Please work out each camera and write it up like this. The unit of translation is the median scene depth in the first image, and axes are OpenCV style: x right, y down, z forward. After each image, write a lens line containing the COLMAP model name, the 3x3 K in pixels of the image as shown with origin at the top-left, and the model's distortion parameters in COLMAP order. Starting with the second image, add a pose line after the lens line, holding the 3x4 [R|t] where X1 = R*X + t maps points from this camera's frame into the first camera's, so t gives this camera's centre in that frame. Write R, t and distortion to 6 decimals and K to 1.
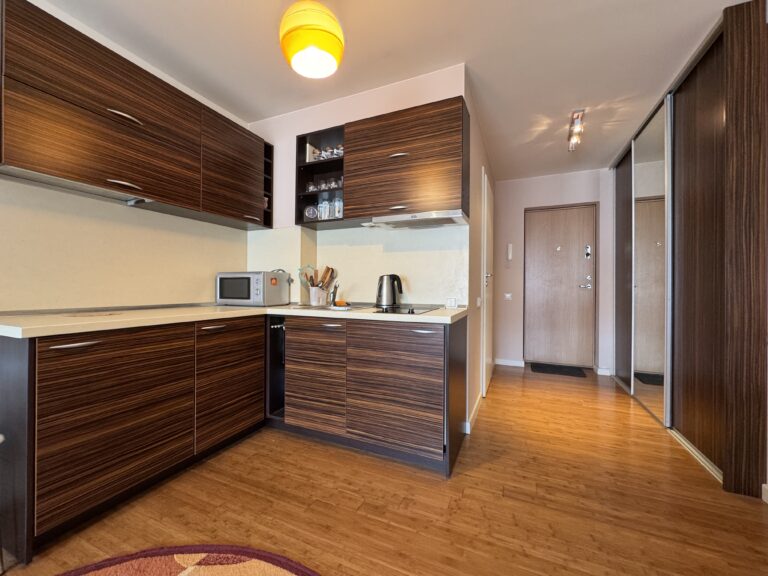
lens RADIAL K [[311.1, 0, 382.7], [0, 311.1, 286.7], [0, 0, 1]] dist [0.001655, 0.000360]
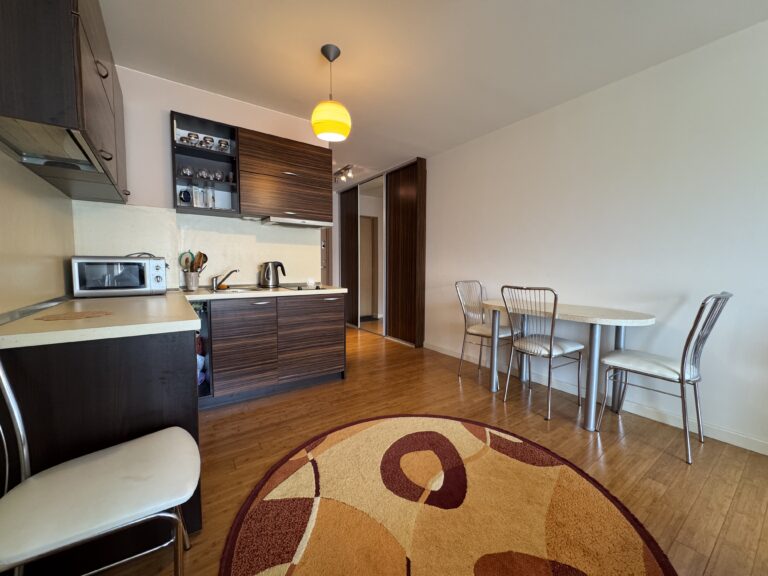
lens RADIAL K [[311.1, 0, 381.2], [0, 311.1, 288.4], [0, 0, 1]] dist [0.001655, 0.000360]
pose [[0.514678, -0.063949, 0.854995, -0.862308], [-0.002724, 0.997088, 0.076216, -0.028190], [-0.857379, -0.041556, 0.513005, -0.046059]]
